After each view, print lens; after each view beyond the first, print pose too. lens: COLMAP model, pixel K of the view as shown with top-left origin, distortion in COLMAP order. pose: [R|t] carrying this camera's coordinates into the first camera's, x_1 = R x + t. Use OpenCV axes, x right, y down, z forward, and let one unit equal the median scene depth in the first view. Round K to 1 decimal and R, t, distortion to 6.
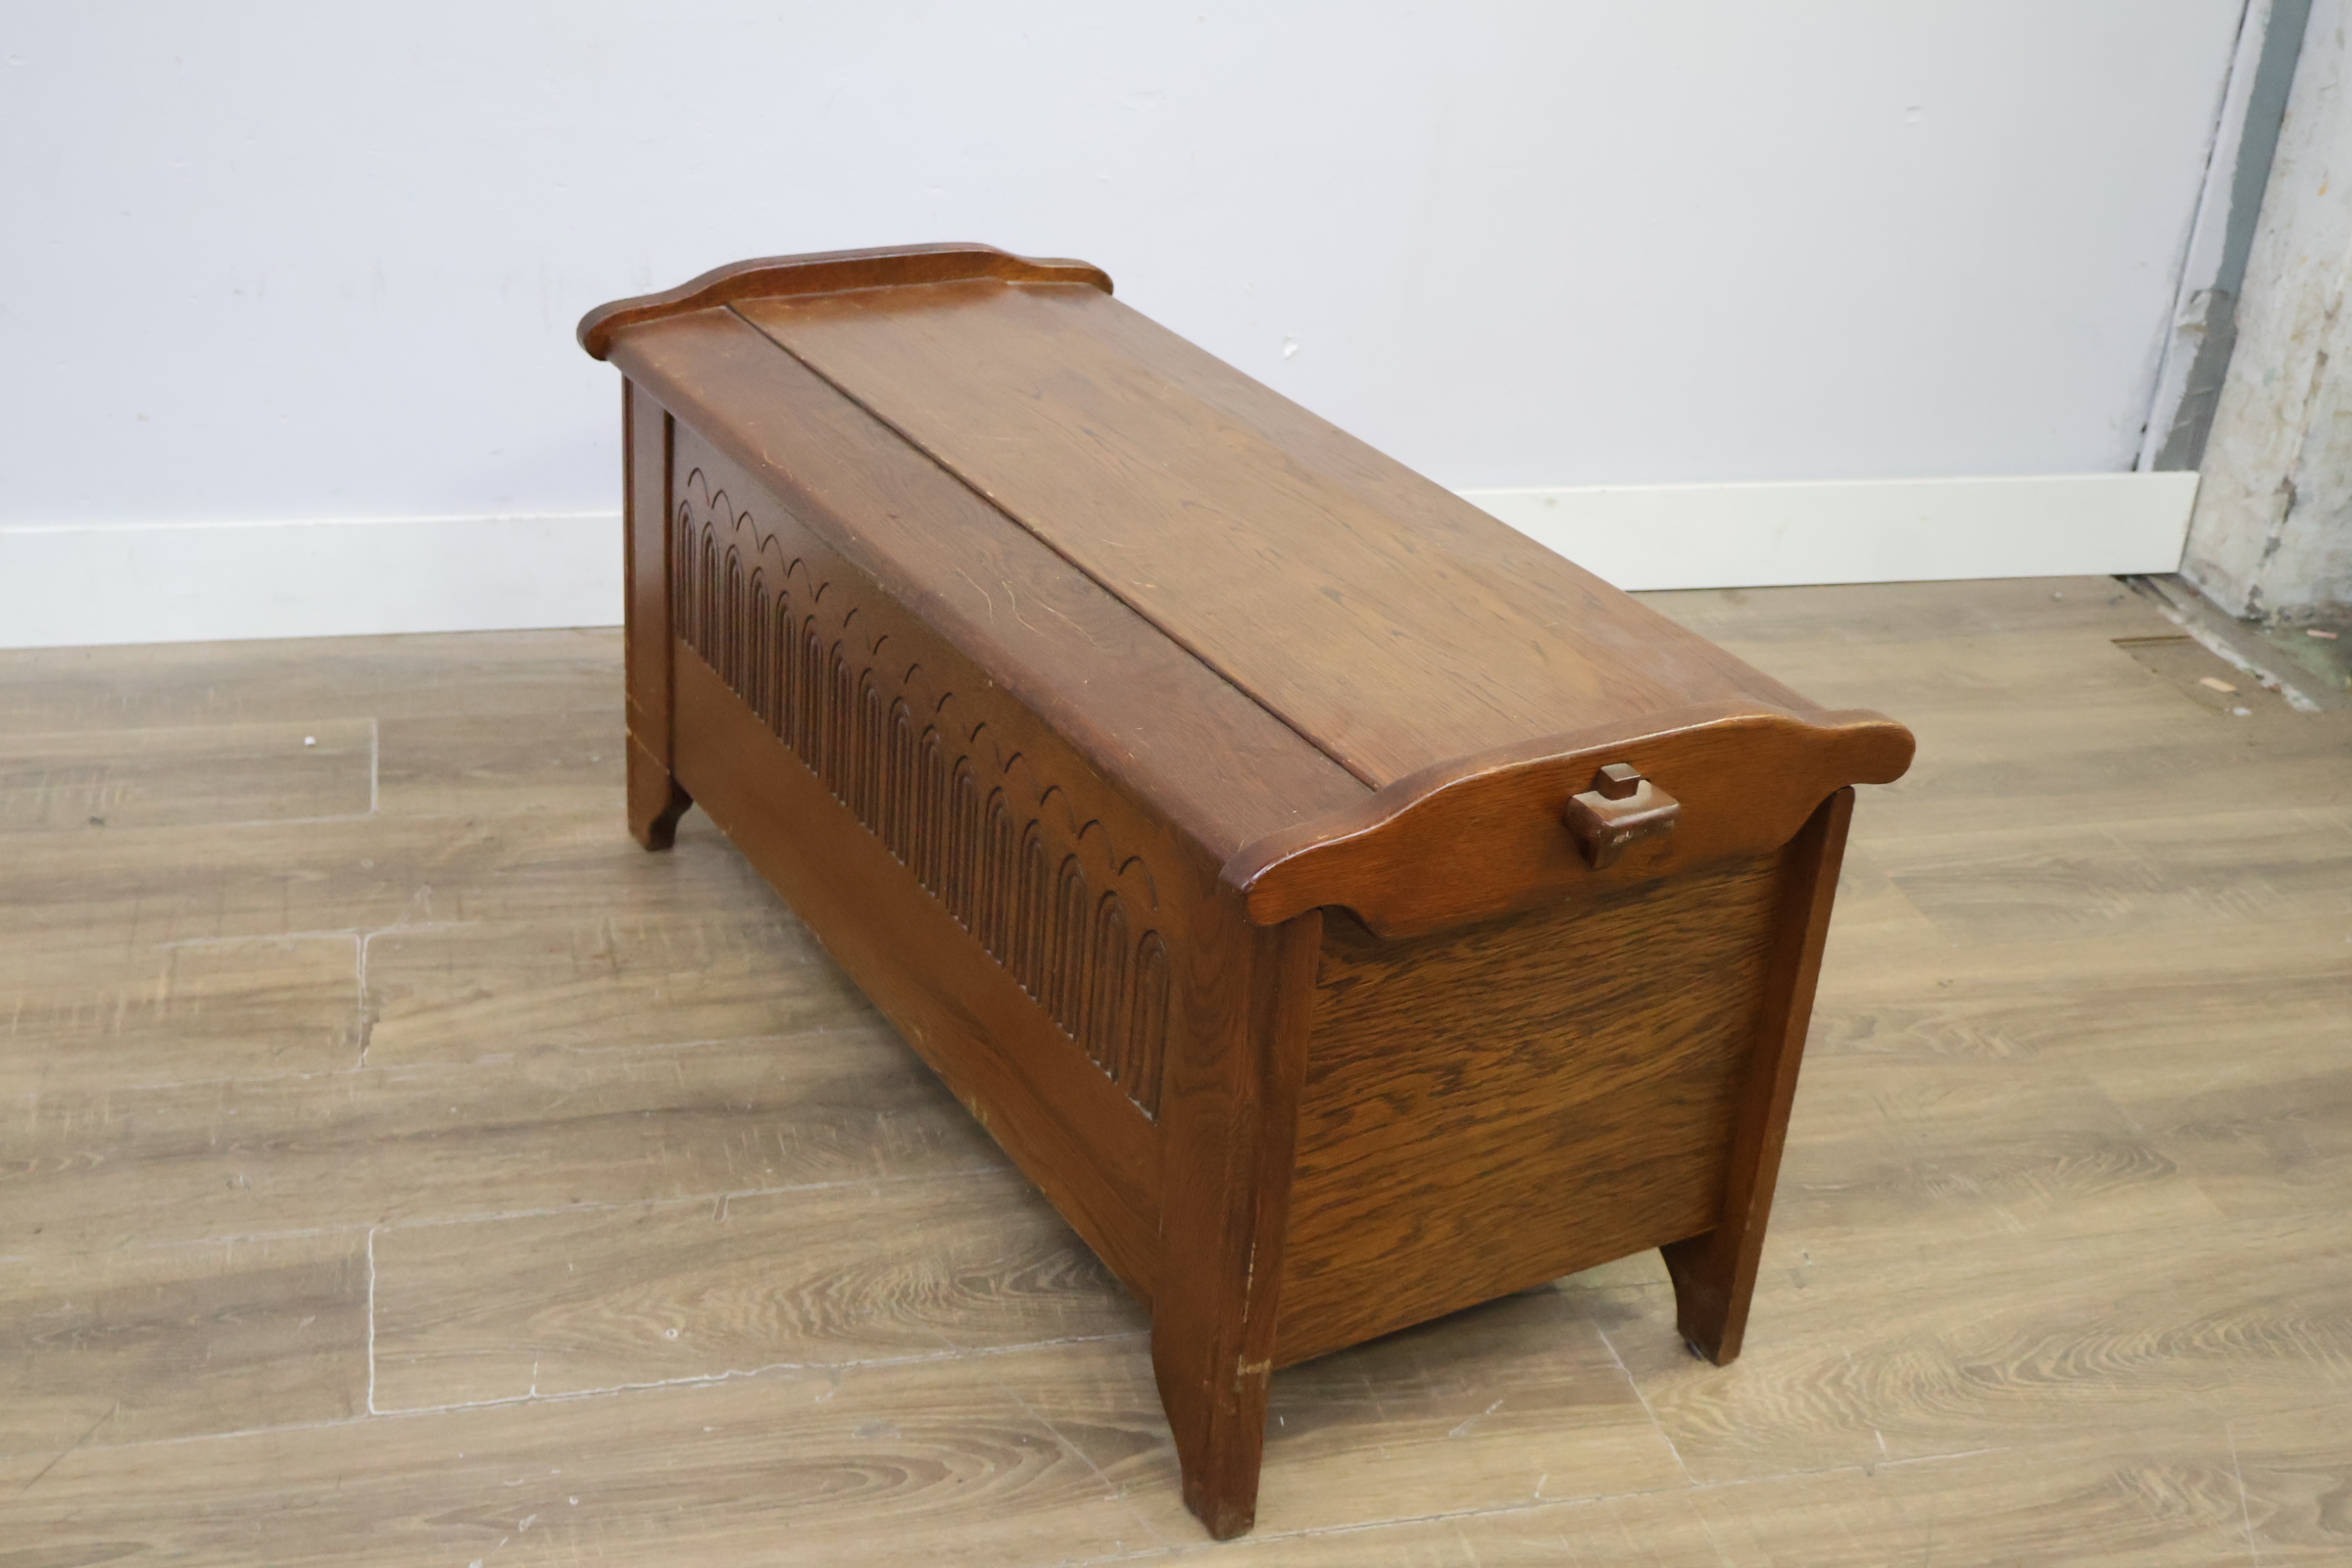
lens RADIAL K [[2789.4, 0, 1156.4], [0, 2789.4, 766.0], [0, 0, 1]] dist [0.005043, 0.000000]
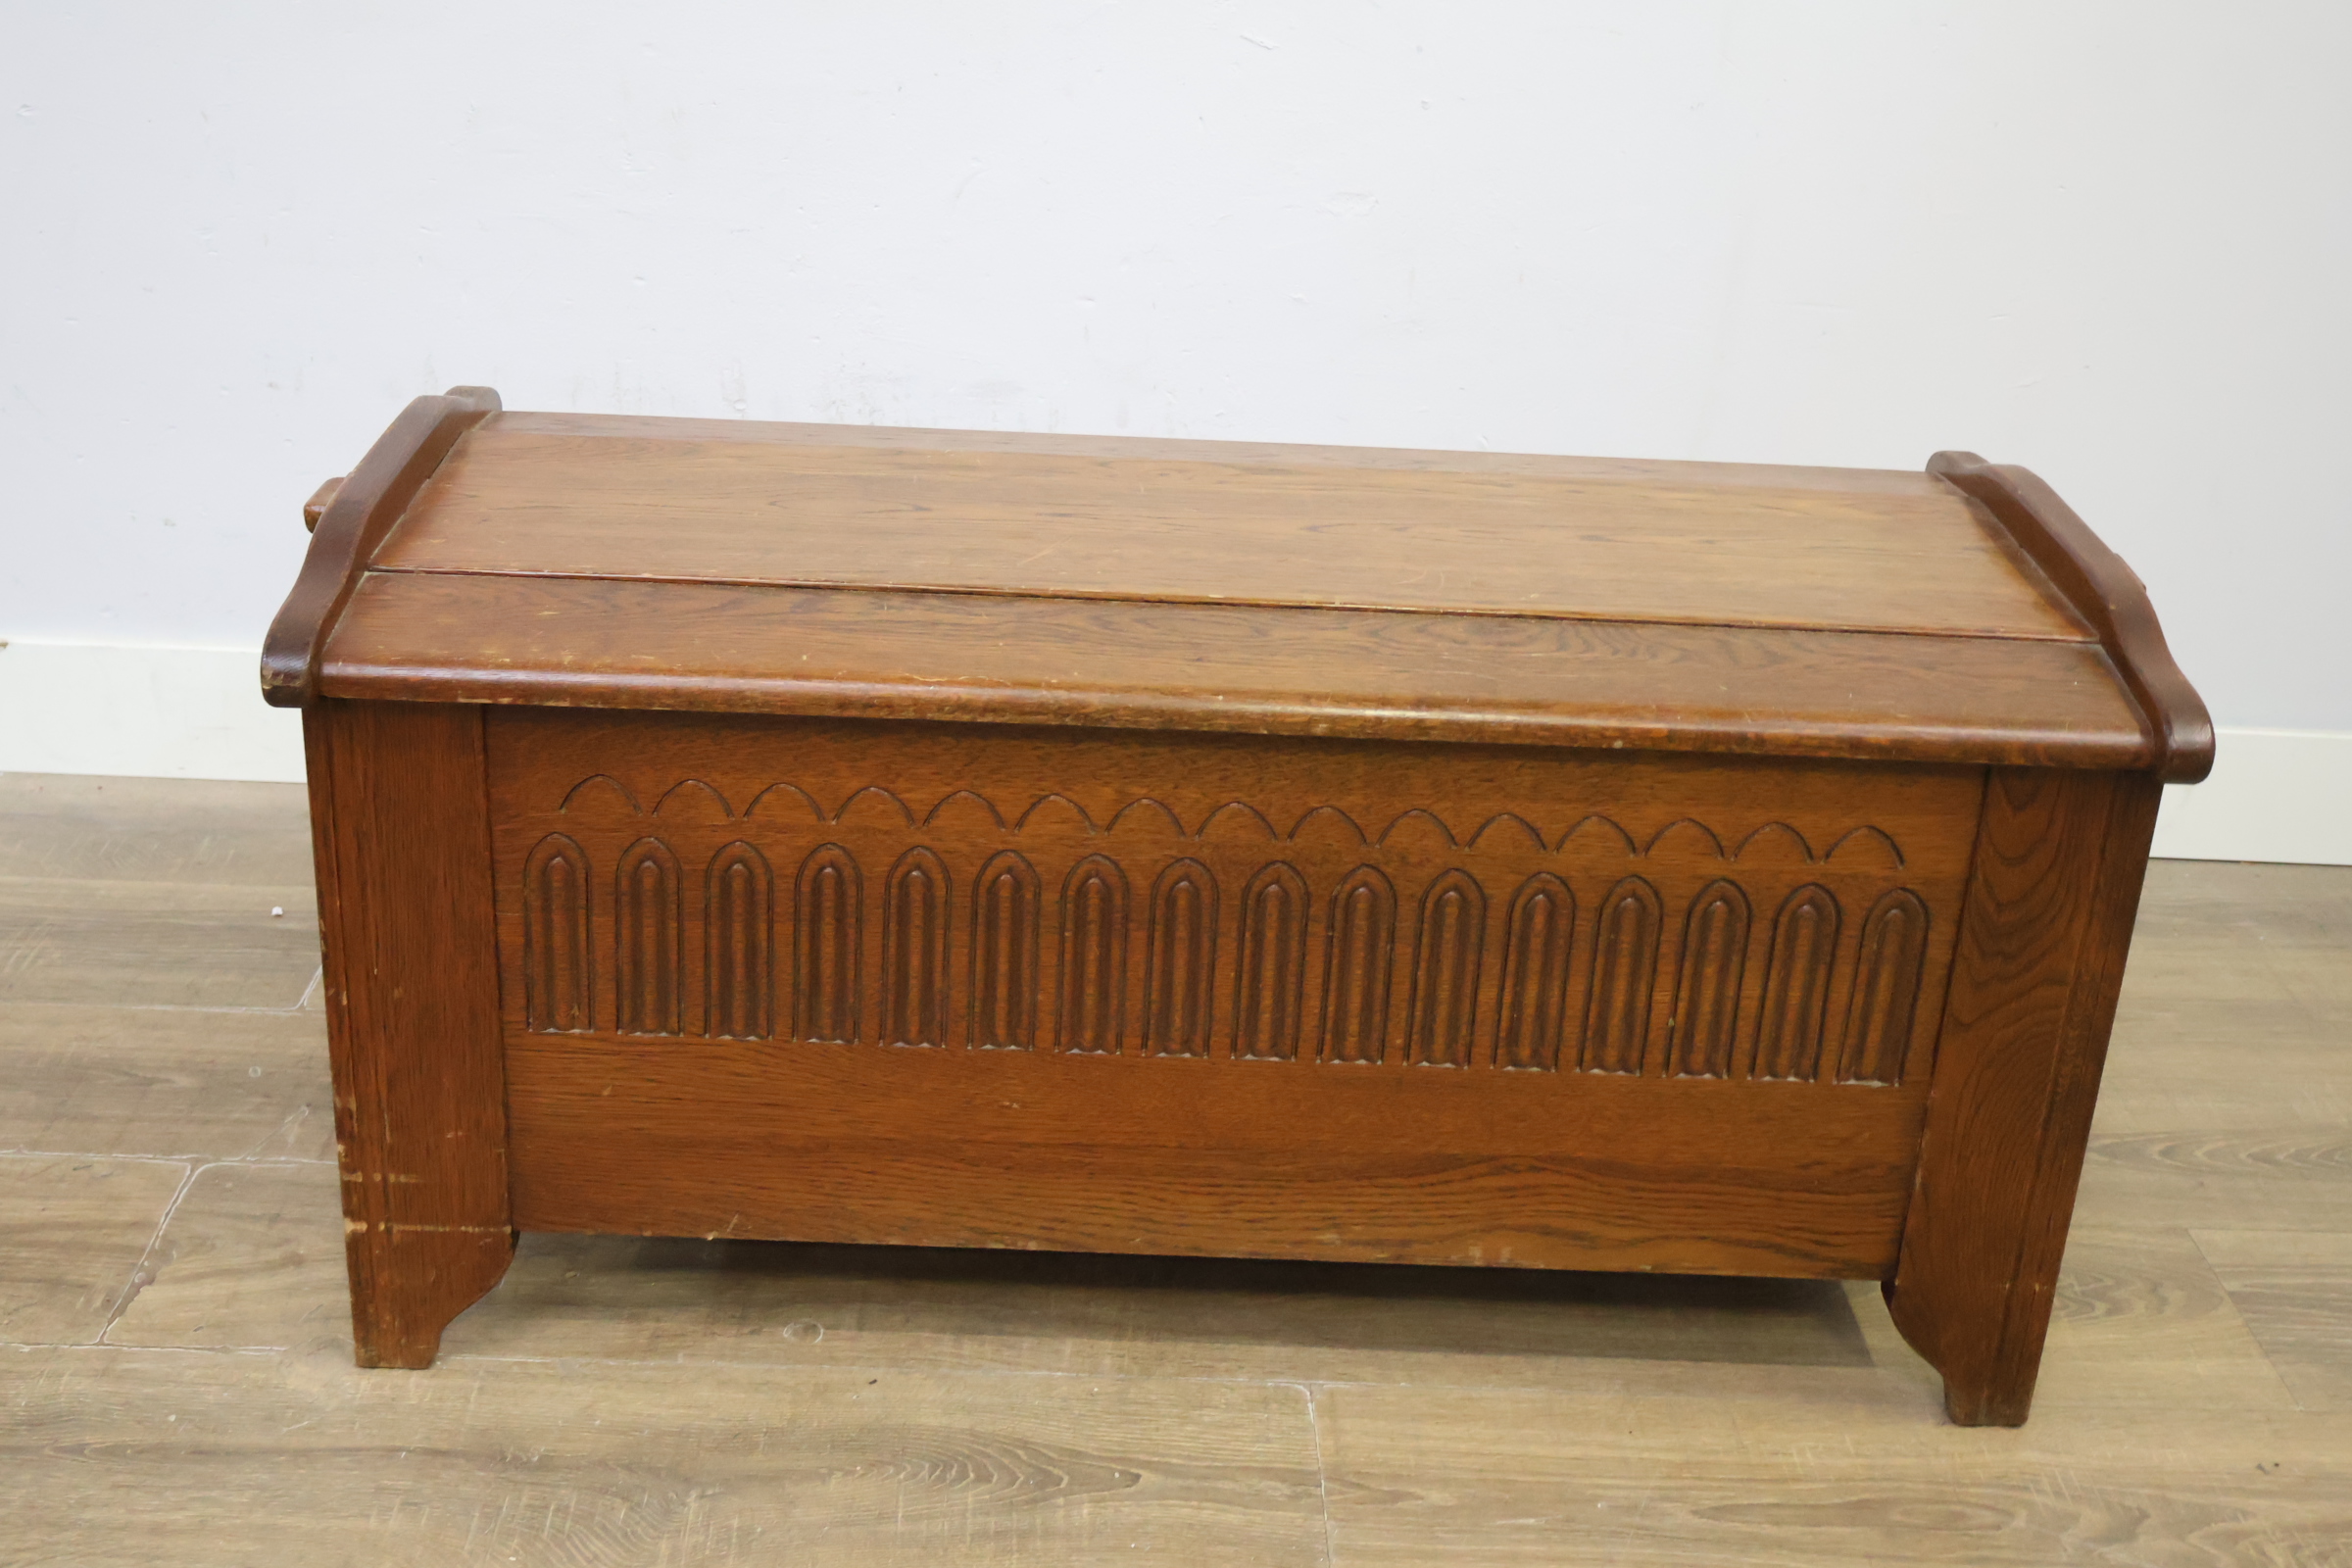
lens RADIAL K [[2789.4, 0, 1159.8], [0, 2789.4, 767.4], [0, 0, 1]] dist [0.005043, 0.000000]
pose [[0.972655, 0.075891, -0.219506, 0.171514], [-0.087319, 0.995260, -0.042820, -0.048058], [0.215216, 0.060816, 0.974671, 0.276763]]
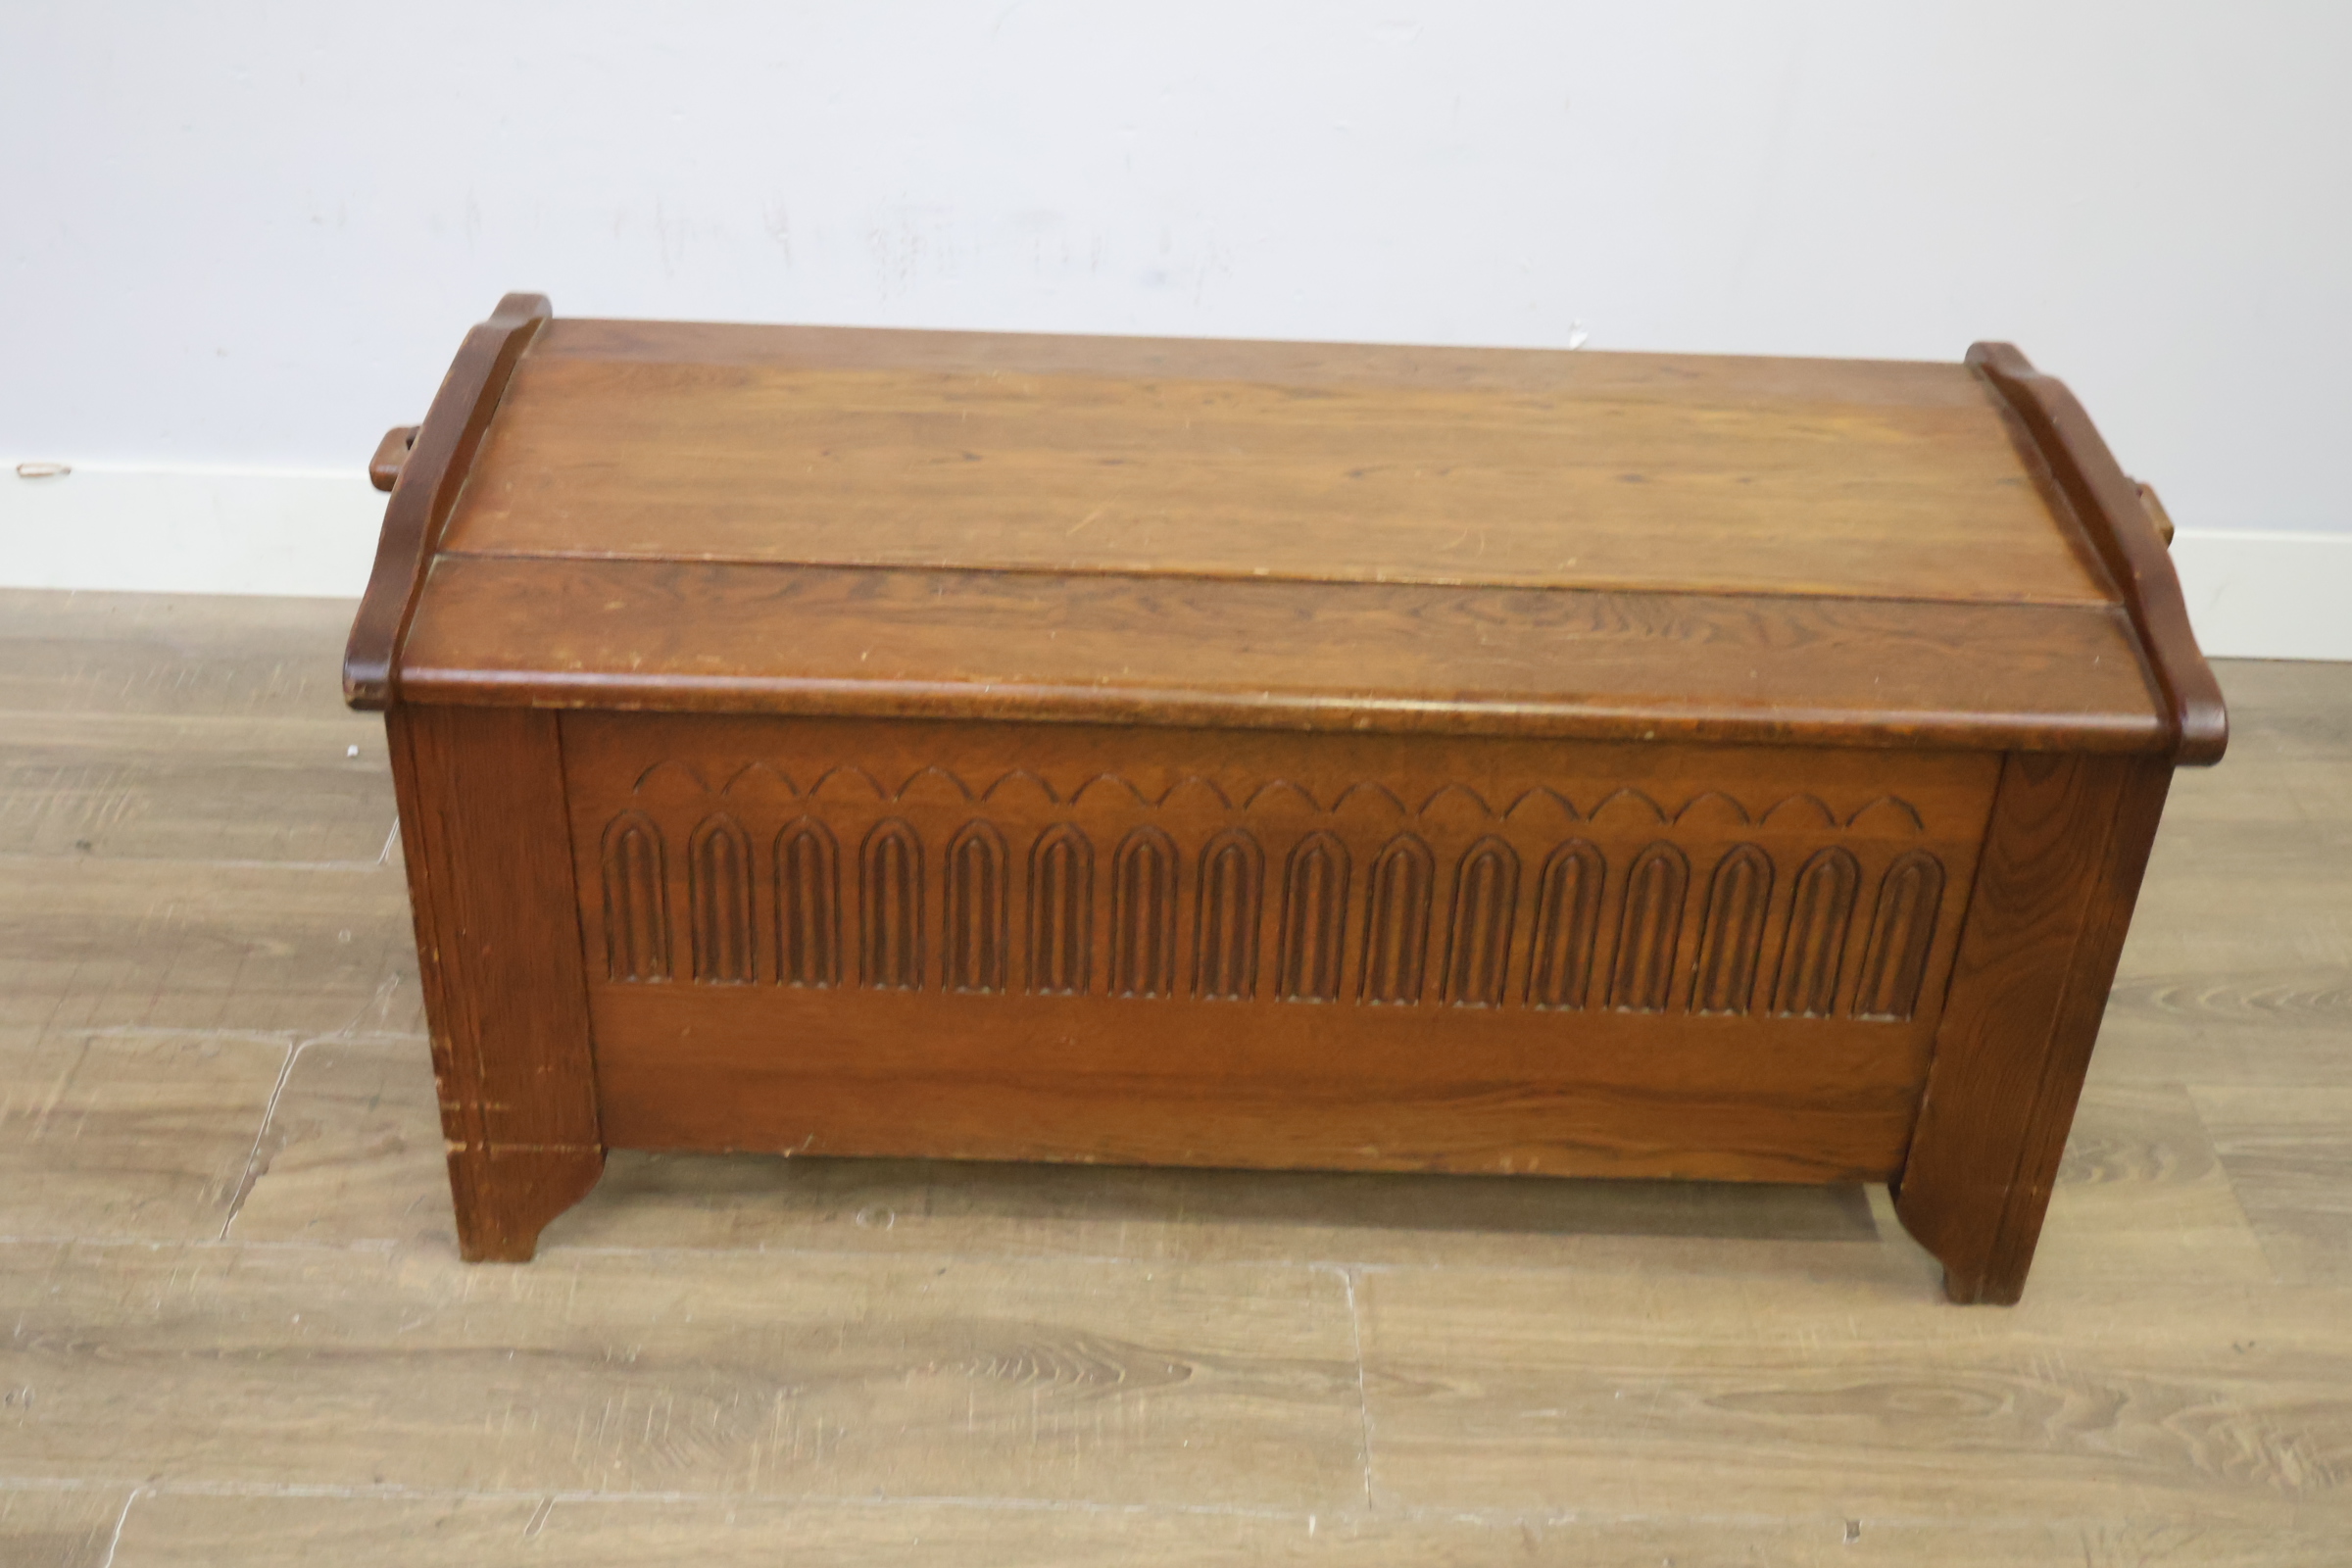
lens RADIAL K [[2789.4, 0, 1160.9], [0, 2789.4, 768.4], [0, 0, 1]] dist [0.005043, 0.000000]
pose [[0.970278, 0.107955, -0.216580, 0.164067], [-0.080442, 0.987970, 0.132077, -0.170427], [0.228233, -0.110729, 0.967289, 0.251644]]
